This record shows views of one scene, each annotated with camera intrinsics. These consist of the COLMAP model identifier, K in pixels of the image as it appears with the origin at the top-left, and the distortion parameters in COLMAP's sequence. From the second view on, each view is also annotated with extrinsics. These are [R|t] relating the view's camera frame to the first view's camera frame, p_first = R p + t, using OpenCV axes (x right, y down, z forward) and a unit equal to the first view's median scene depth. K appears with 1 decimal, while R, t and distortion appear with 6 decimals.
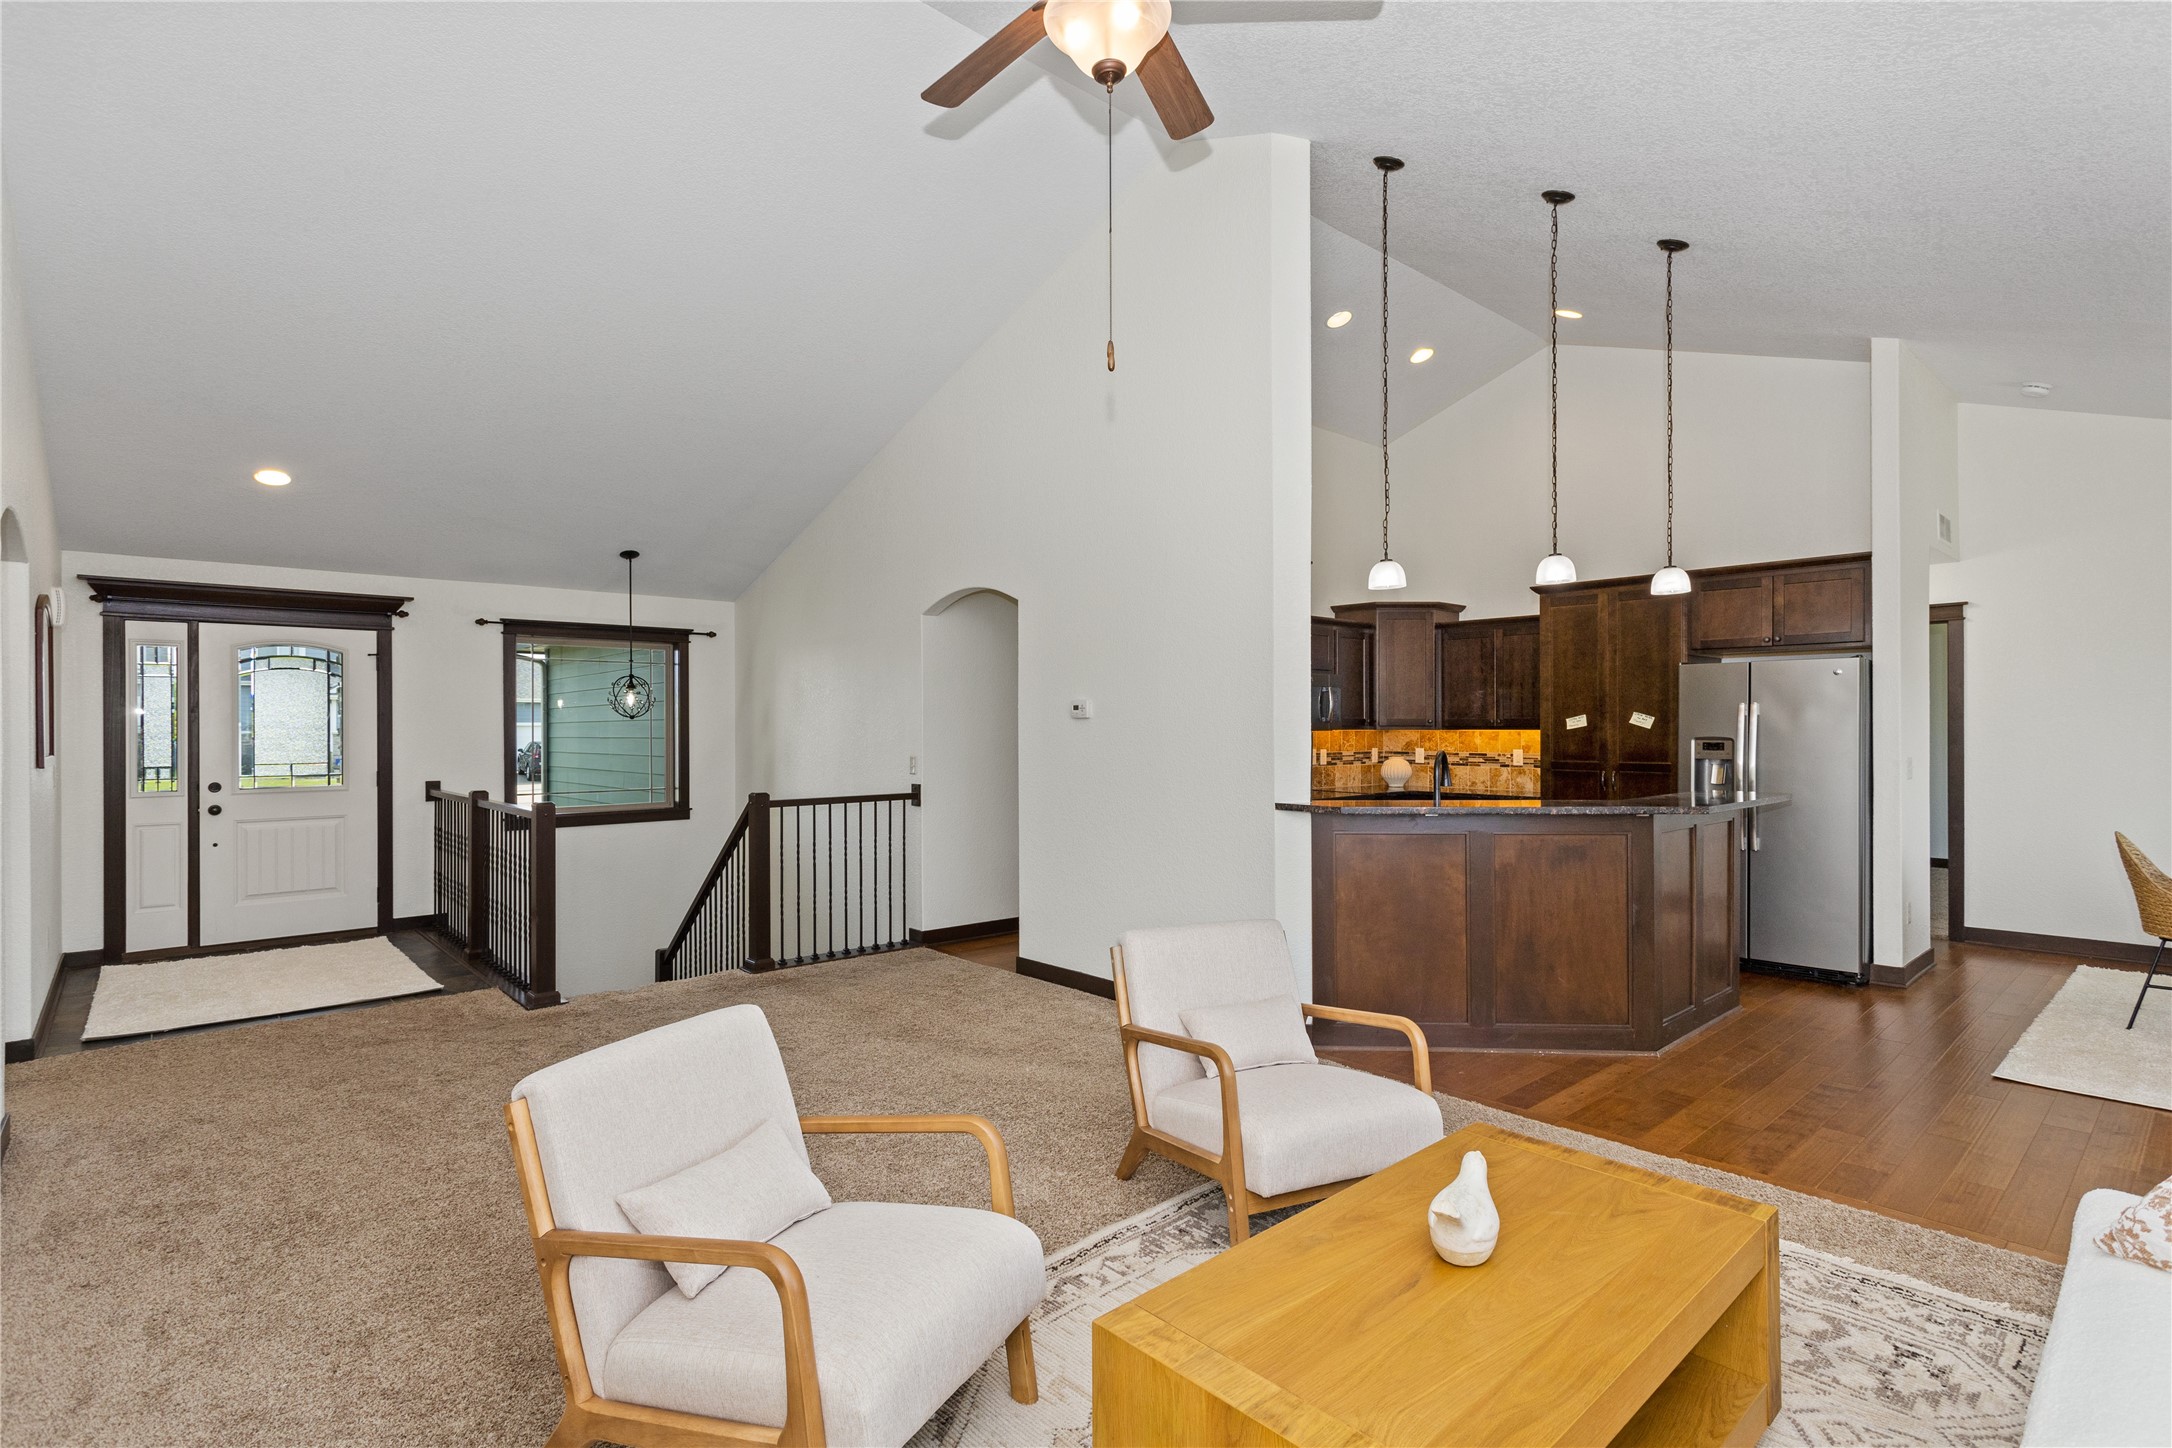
lens RADIAL K [[1055.8, 0, 1098.4], [0, 1055.8, 722.6], [0, 0, 1]] dist [0.008122, 0.000824]
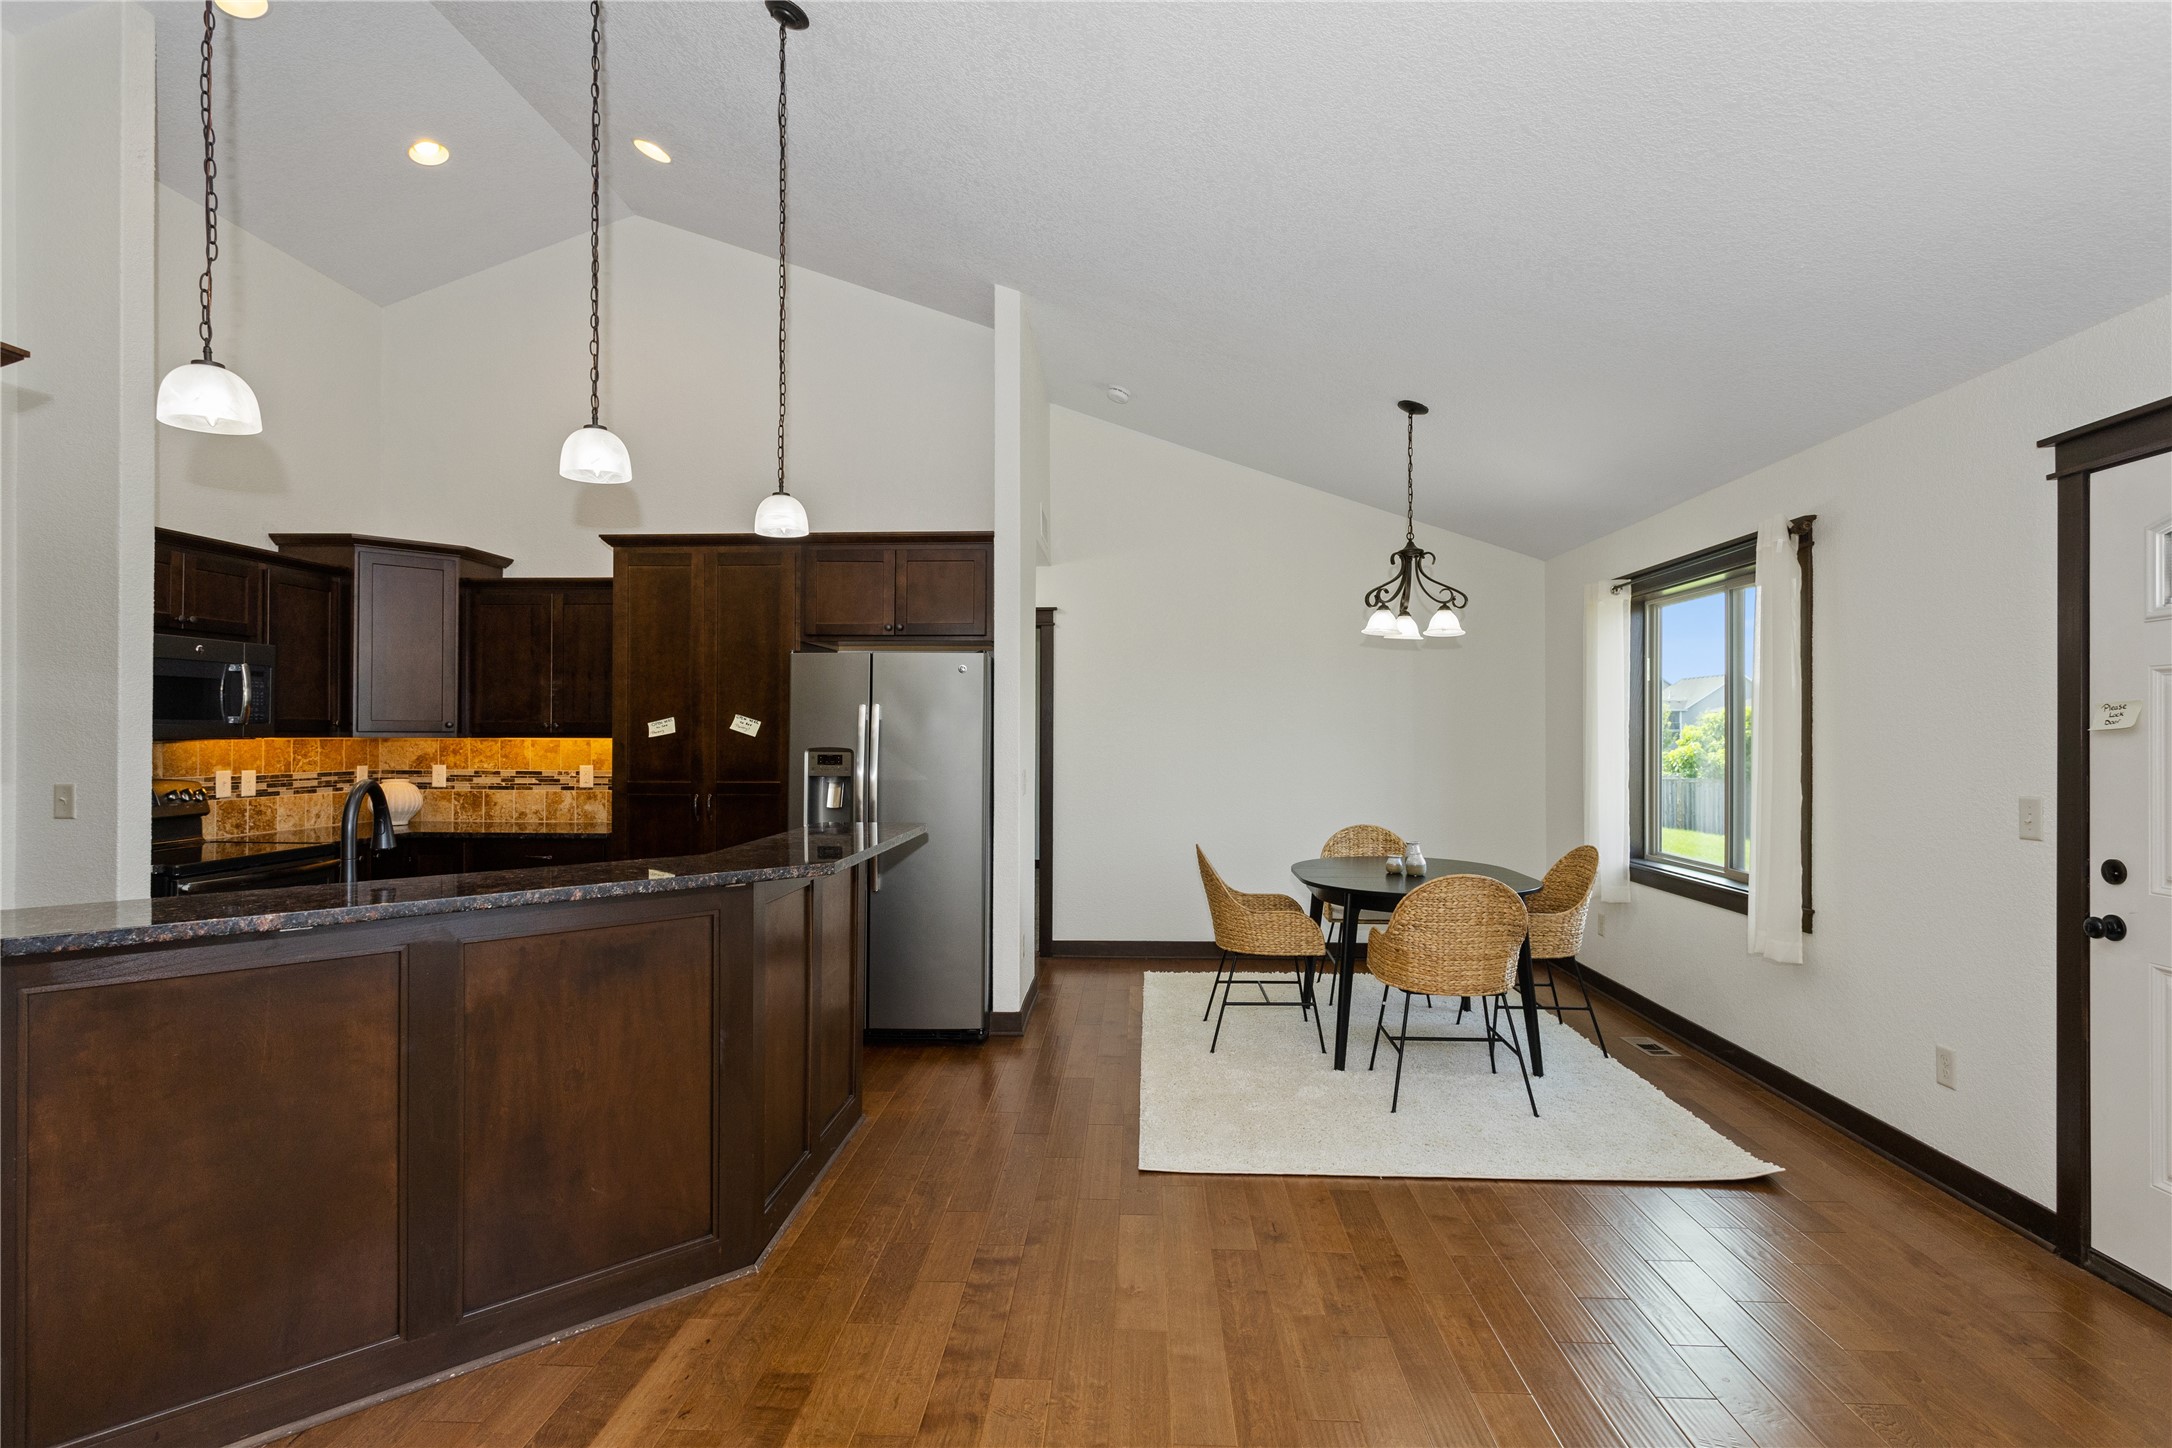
lens RADIAL K [[1055.8, 0, 1089.9], [0, 1055.8, 724.5], [0, 0, 1]] dist [0.008122, 0.000824]
pose [[0.709356, 0.009715, 0.704783, 0.161250], [-0.006450, 0.999953, -0.007291, 0.000886], [-0.704821, 0.000626, 0.709385, 0.300359]]
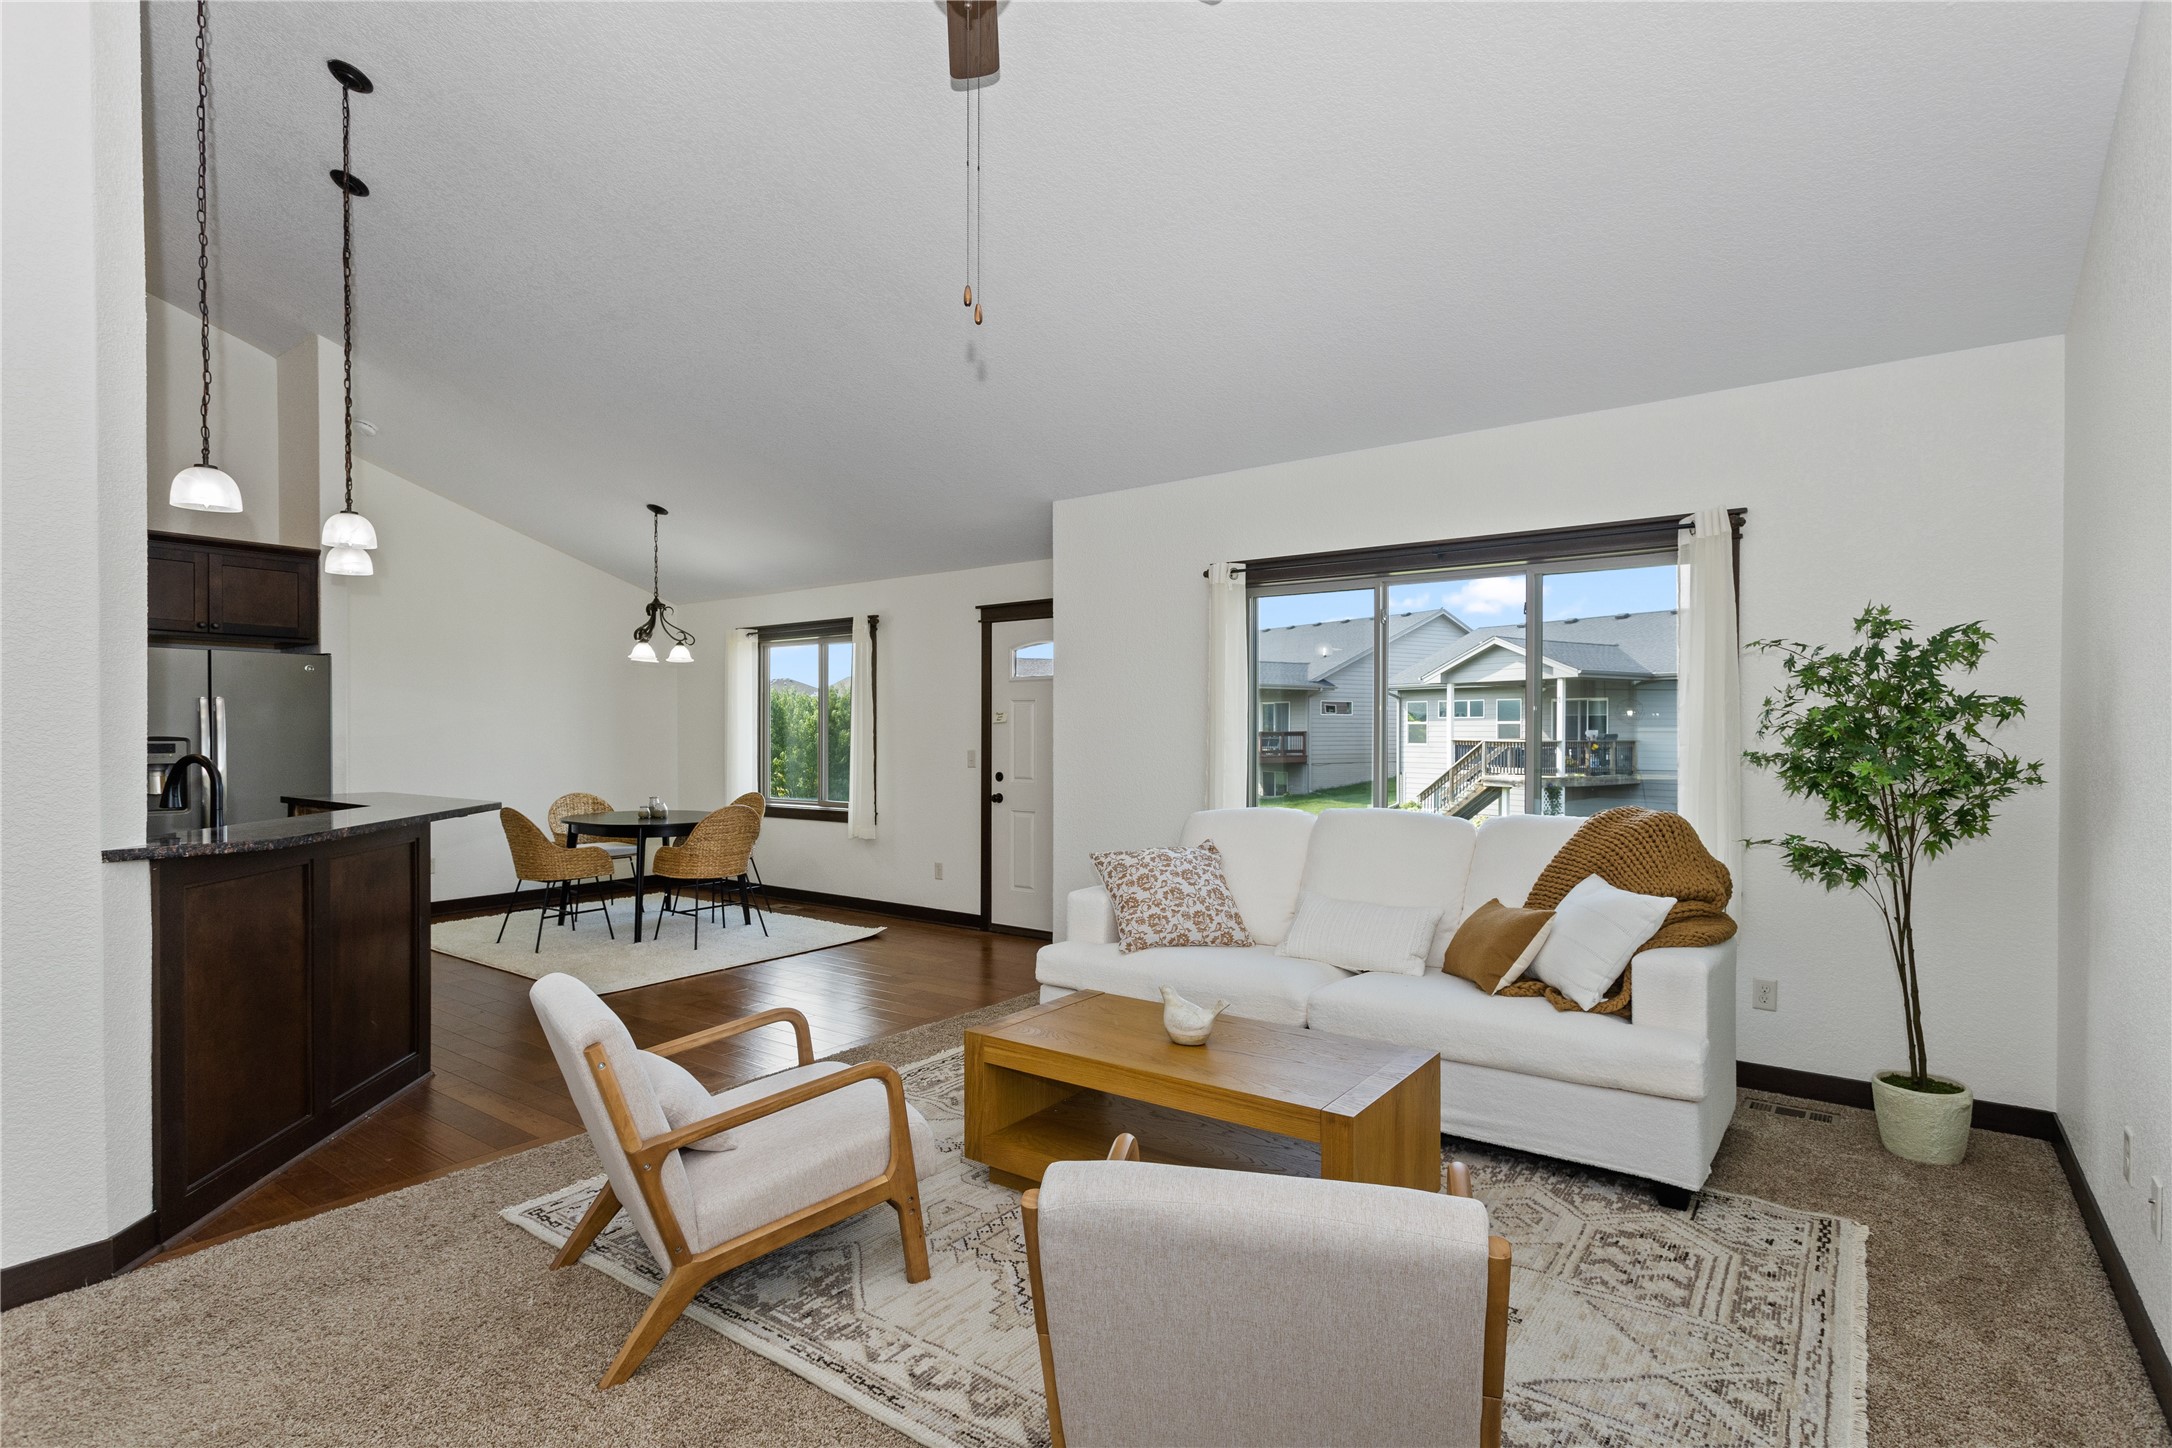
lens RADIAL K [[1055.8, 0, 1103.0], [0, 1055.8, 741.3], [0, 0, 1]] dist [0.008122, 0.000824]
pose [[-0.192818, -0.007236, 0.981208, -0.352954], [-0.002559, 0.999973, 0.006872, 0.008985], [-0.981231, -0.001186, -0.192831, 0.419192]]
